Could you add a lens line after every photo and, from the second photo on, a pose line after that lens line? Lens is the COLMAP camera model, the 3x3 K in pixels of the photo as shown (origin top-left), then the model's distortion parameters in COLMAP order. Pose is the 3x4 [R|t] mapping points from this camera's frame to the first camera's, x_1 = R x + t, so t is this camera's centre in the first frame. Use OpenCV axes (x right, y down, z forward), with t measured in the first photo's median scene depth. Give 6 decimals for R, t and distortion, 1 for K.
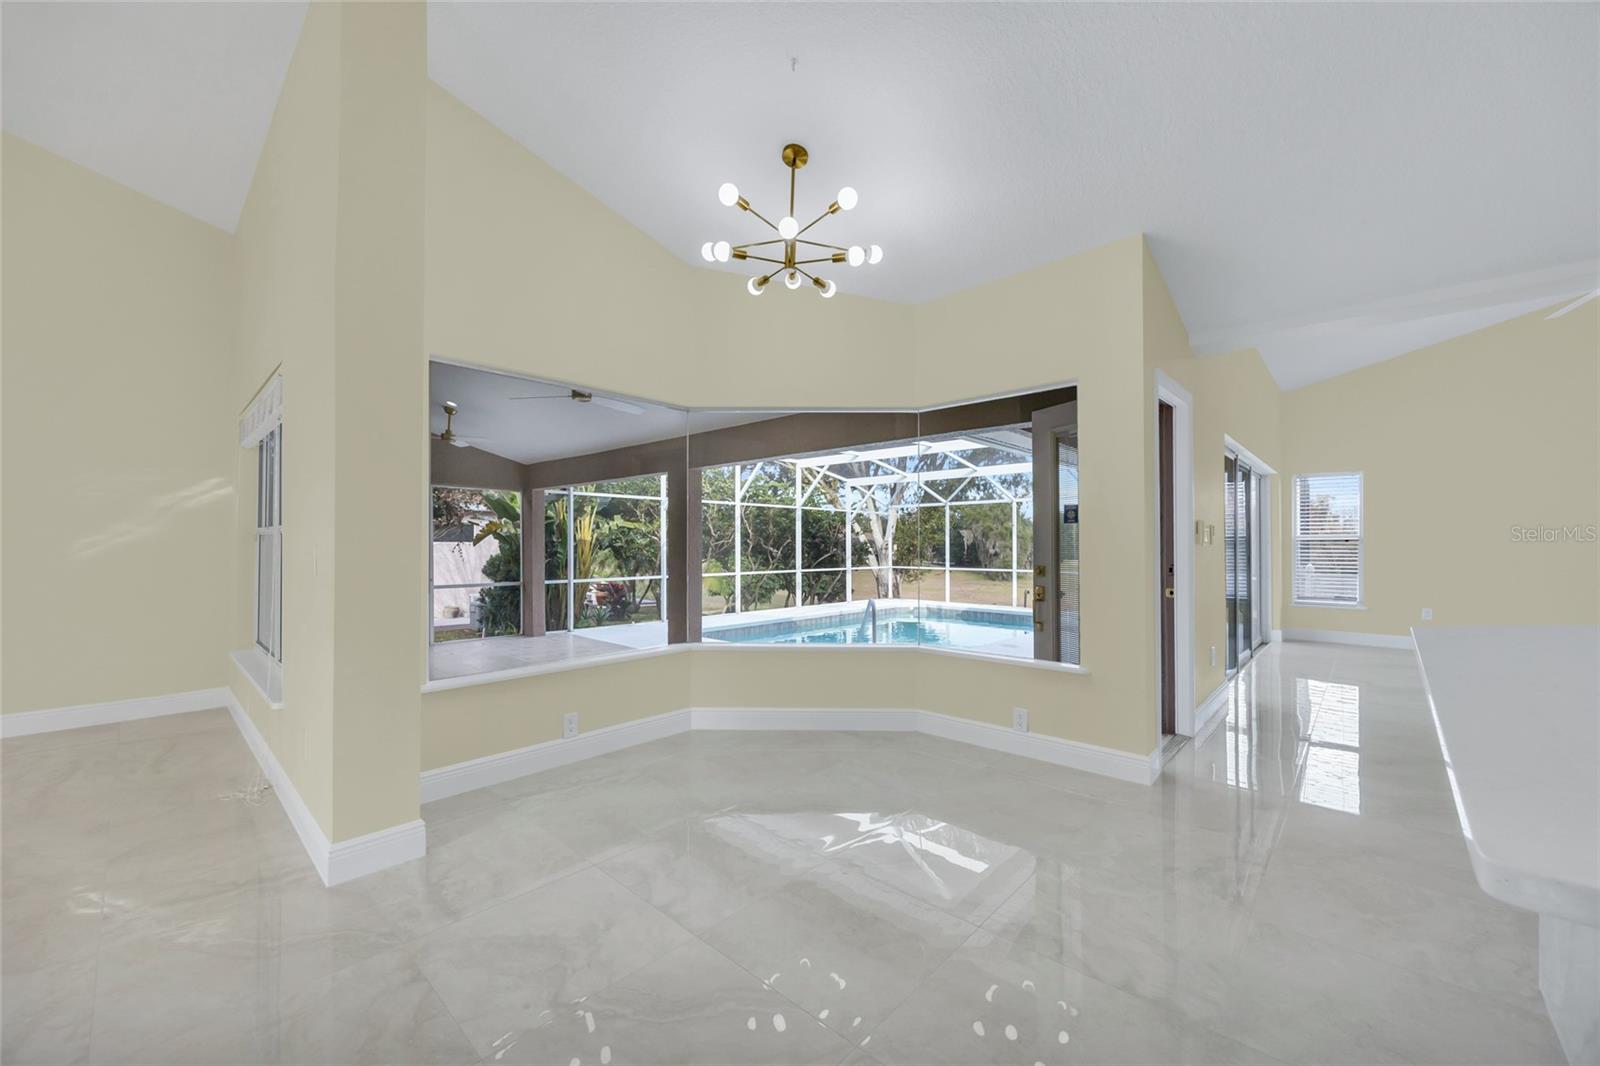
lens RADIAL K [[620.2, 0, 823.5], [0, 620.2, 535.2], [0, 0, 1]] dist [-0.001315, -0.000253]
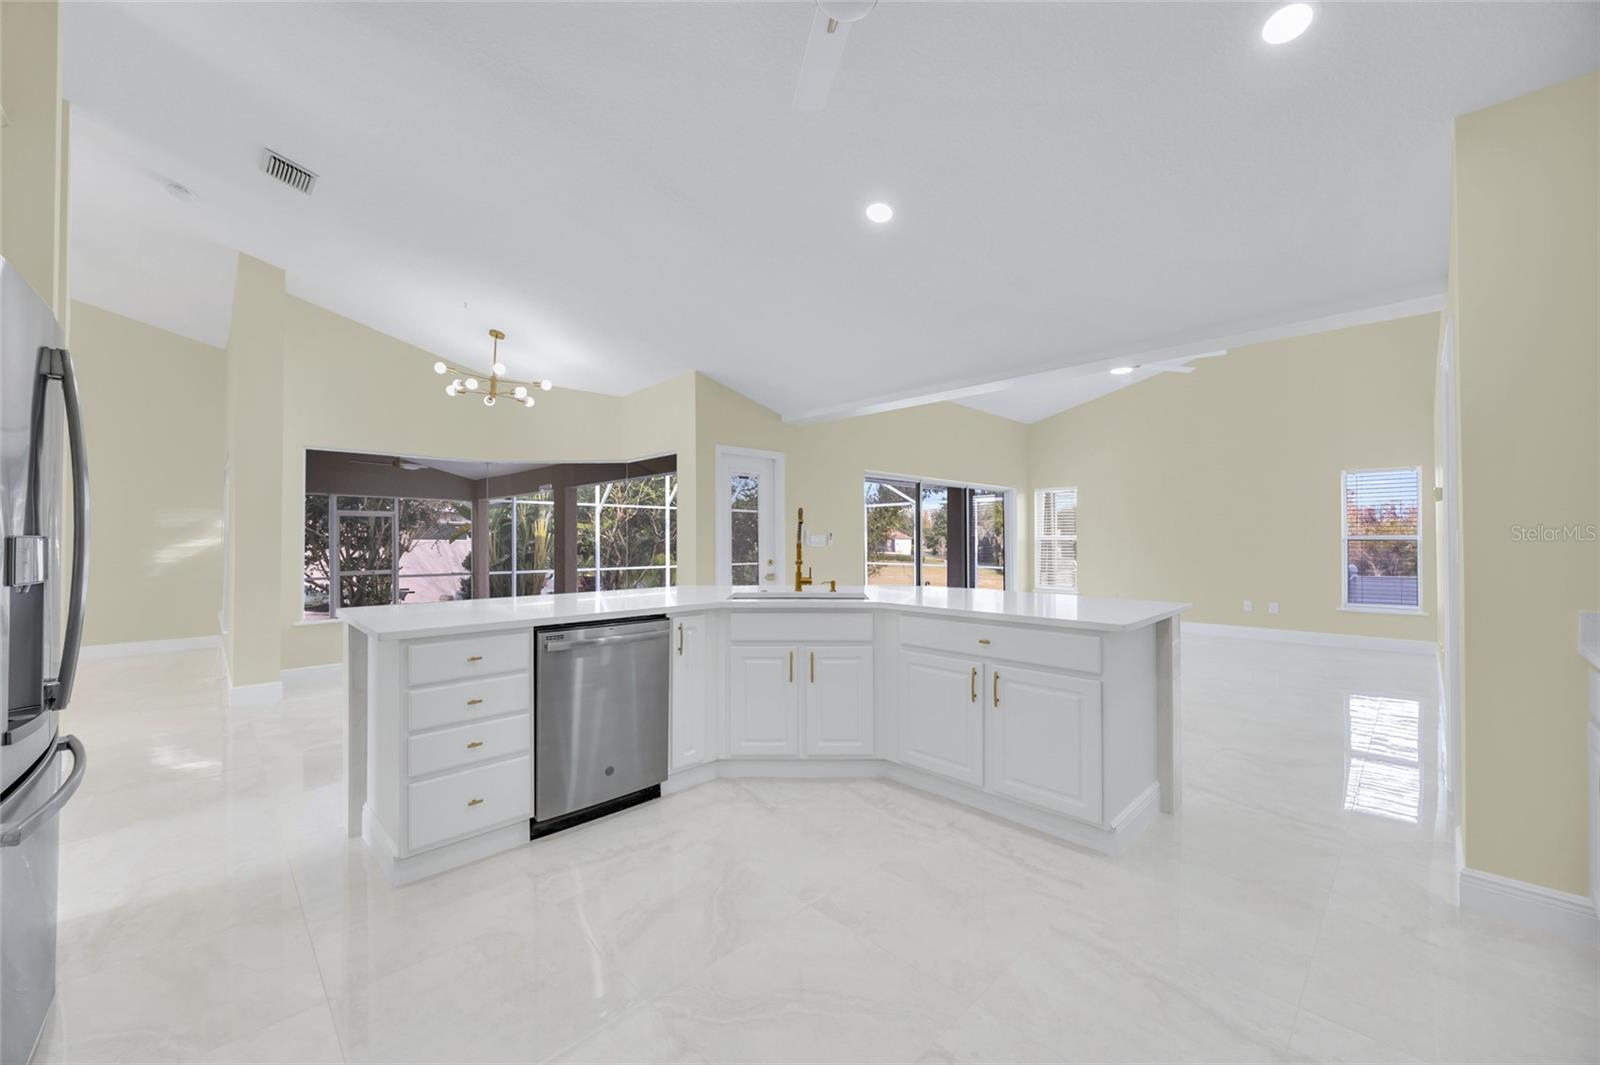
lens RADIAL K [[620.2, 0, 800.8], [0, 620.2, 537.6], [0, 0, 1]] dist [-0.001315, -0.000253]
pose [[0.996421, 0.002187, -0.084506, 0.199954], [-0.001065, 0.999911, 0.013318, -0.009694], [0.084527, -0.013181, 0.996334, -0.141086]]
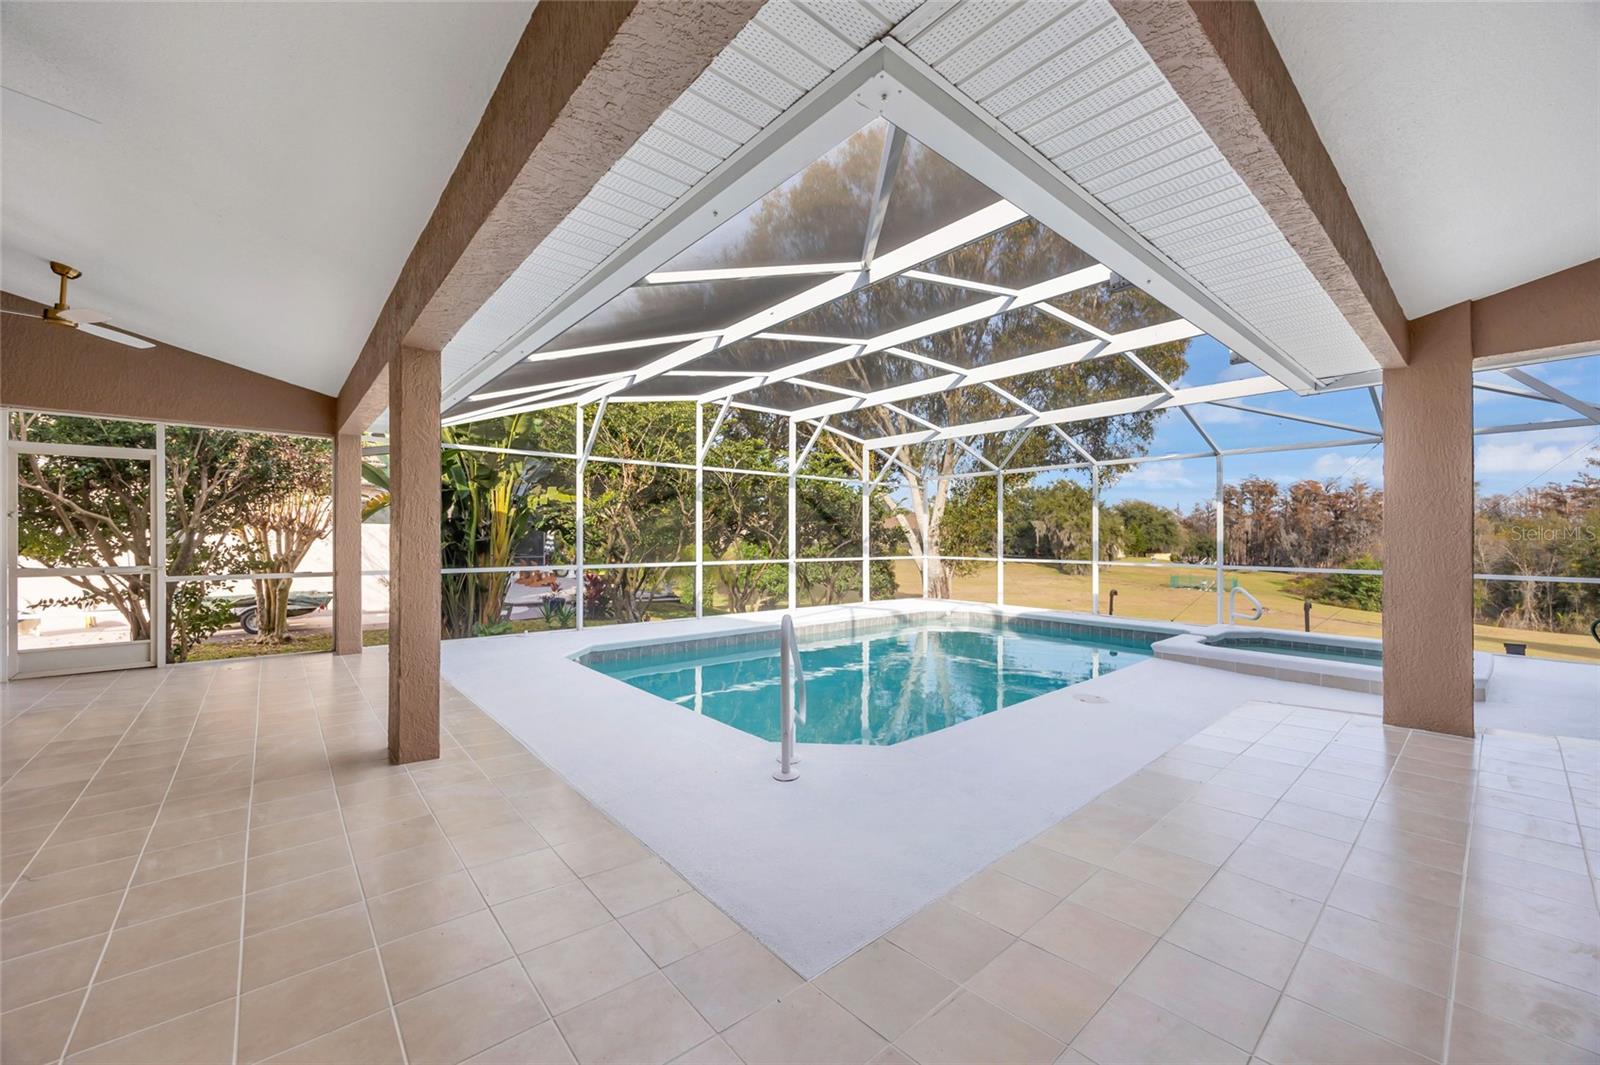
lens RADIAL K [[617.1, 0, 811.3], [0, 617.1, 525.9], [0, 0, 1]] dist [-0.000322, -0.000015]
pose [[0.991828, 0.001969, -0.127565, 0.081044], [-0.002194, 0.999996, -0.001622, 0.017330], [0.127562, 0.001888, 0.991829, 0.275977]]
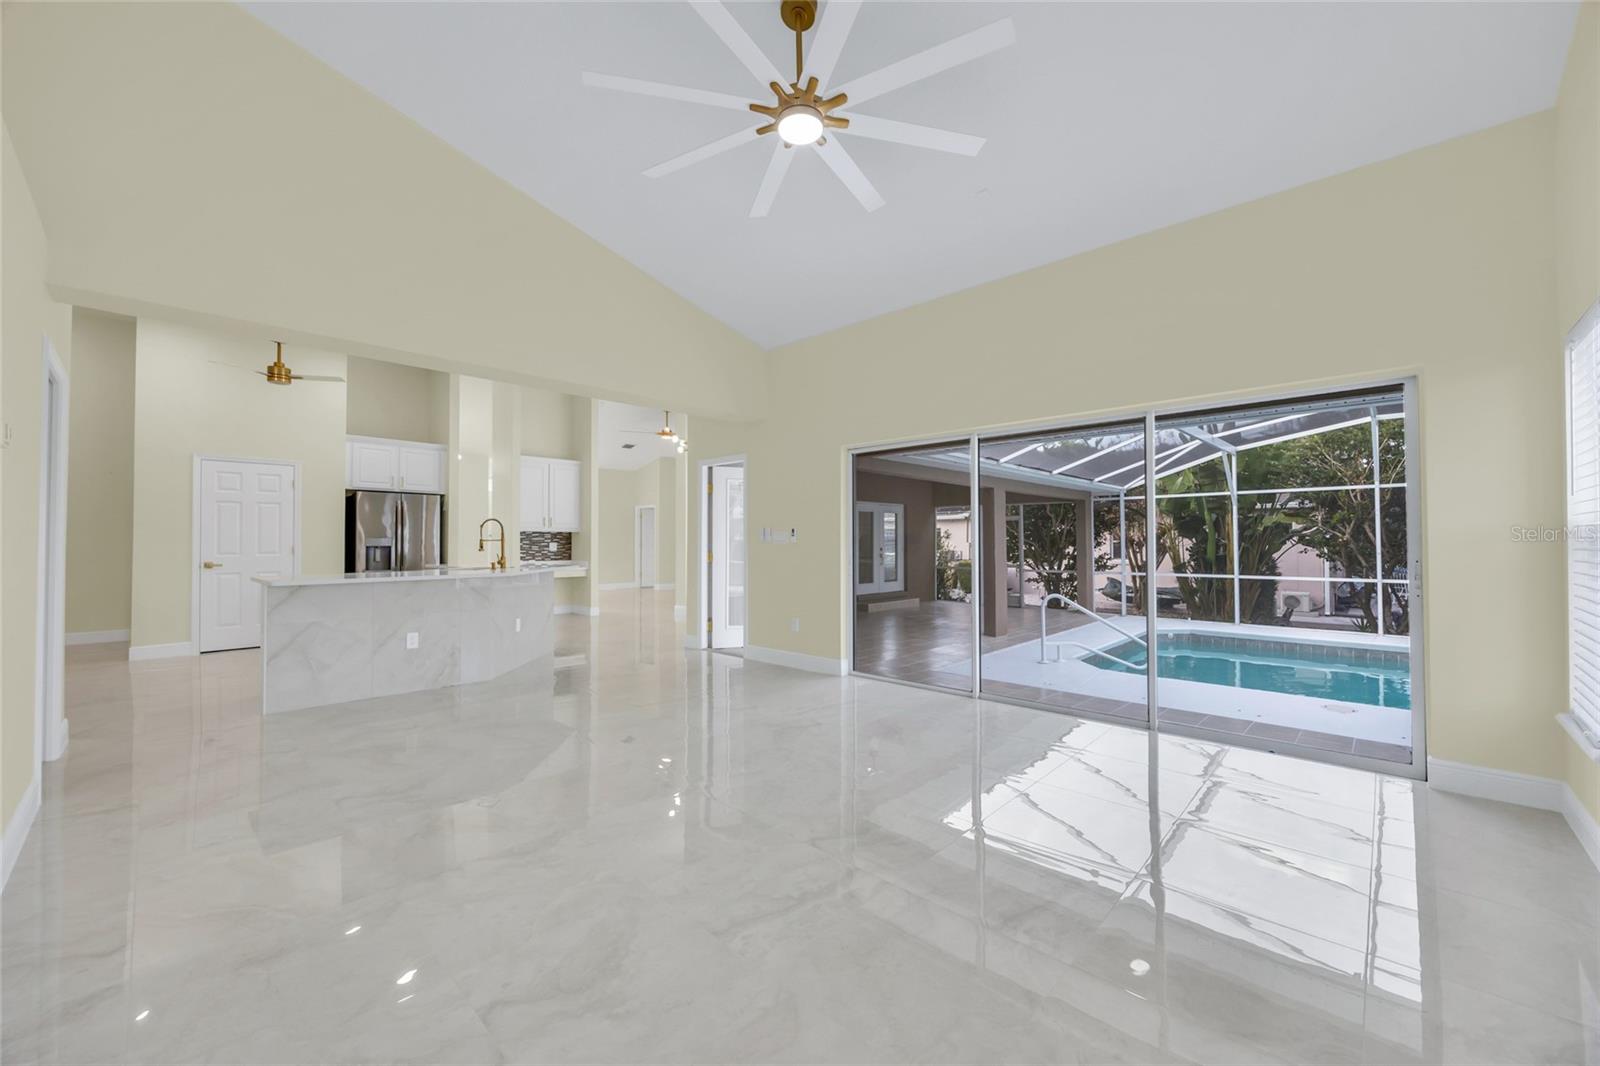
lens RADIAL K [[620.2, 0, 807.5], [0, 620.2, 534.6], [0, 0, 1]] dist [-0.001315, -0.000253]
pose [[-0.027600, -0.013327, -0.999530, 0.583134], [0.018806, 0.999727, -0.013849, 0.005027], [0.999442, -0.019180, -0.027342, 0.324113]]
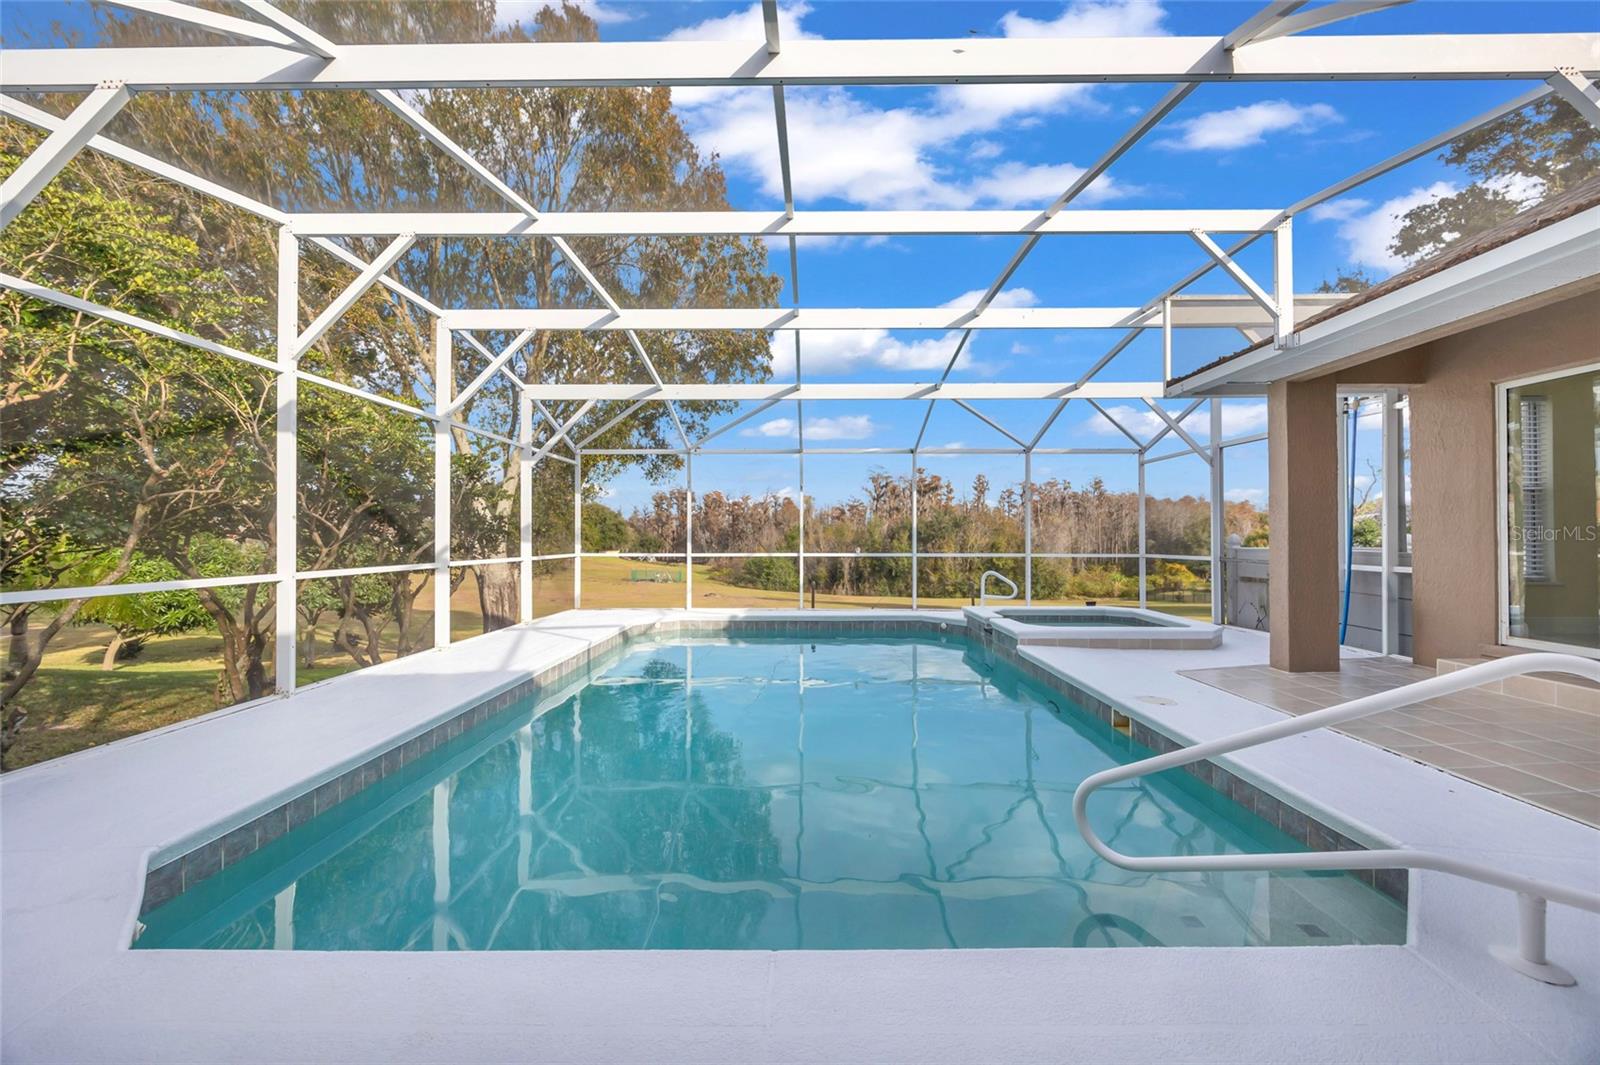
lens RADIAL K [[617.1, 0, 802.6], [0, 617.1, 530.0], [0, 0, 1]] dist [-0.000322, -0.000015]
pose [[0.752236, 0.008084, 0.658844, -0.140905], [-0.010532, 0.999945, -0.000244, 0.032203], [-0.658809, -0.006755, 0.752280, 0.527218]]
